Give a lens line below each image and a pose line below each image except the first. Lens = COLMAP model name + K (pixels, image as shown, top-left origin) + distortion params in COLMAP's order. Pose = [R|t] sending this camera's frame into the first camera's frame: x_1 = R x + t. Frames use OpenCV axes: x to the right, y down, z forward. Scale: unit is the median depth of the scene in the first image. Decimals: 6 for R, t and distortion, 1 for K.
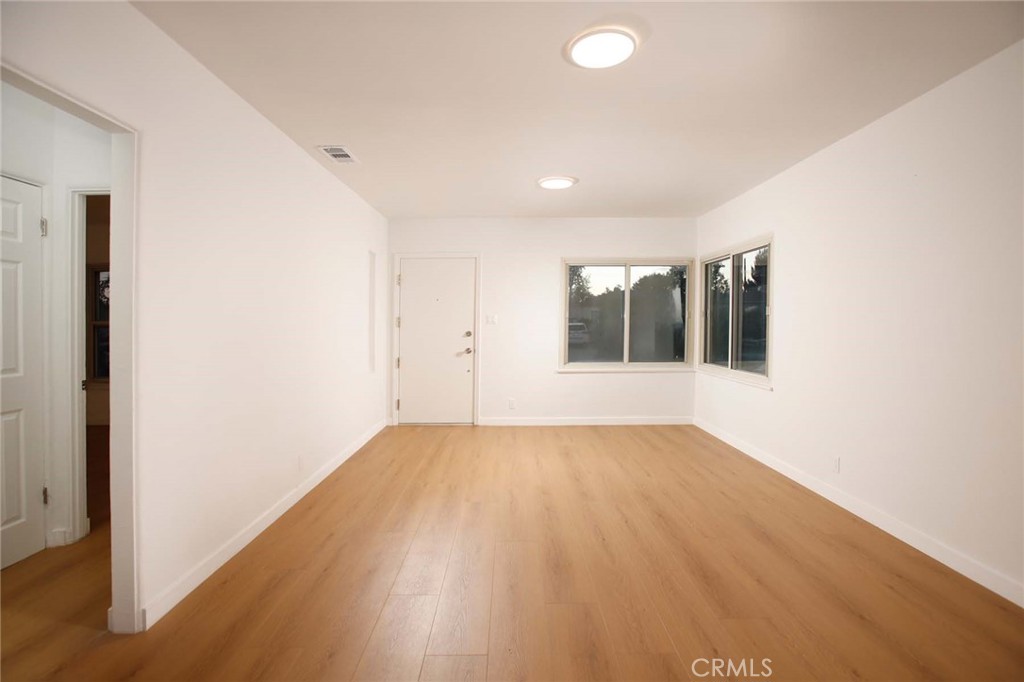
lens RADIAL K [[468.5, 0, 515.9], [0, 468.5, 344.3], [0, 0, 1]] dist [-0.054859, 0.020829]
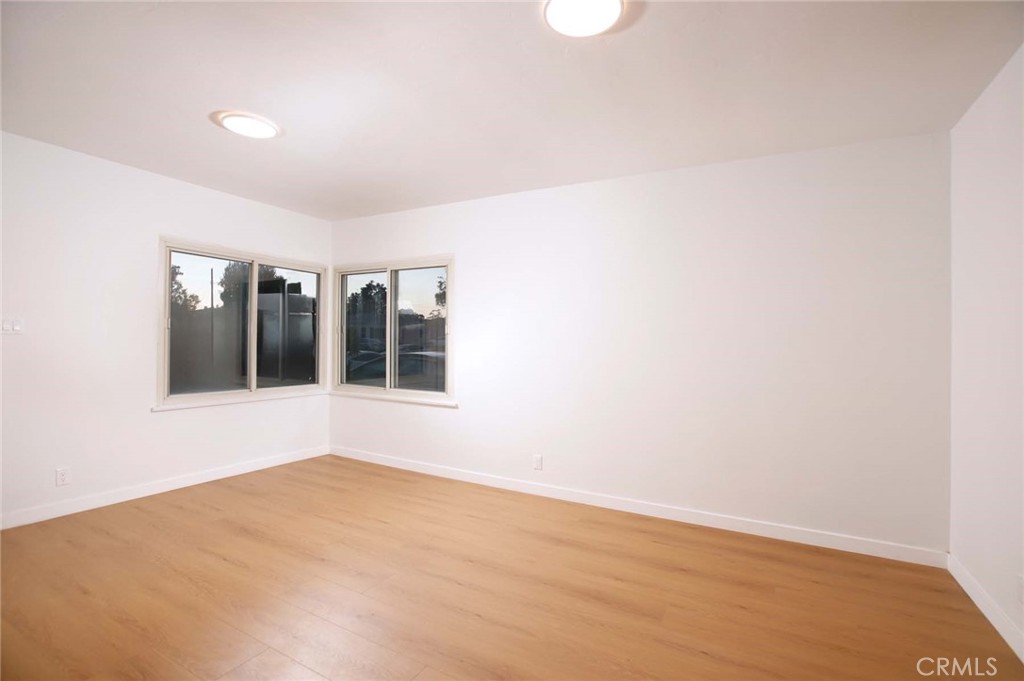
lens RADIAL K [[468.5, 0, 515.9], [0, 468.5, 343.8], [0, 0, 1]] dist [-0.054859, 0.020829]
pose [[0.485846, 0.011072, 0.873974, -0.251651], [0.019029, 0.999549, -0.023241, -0.010958], [-0.873837, 0.027922, 0.485416, 0.296989]]
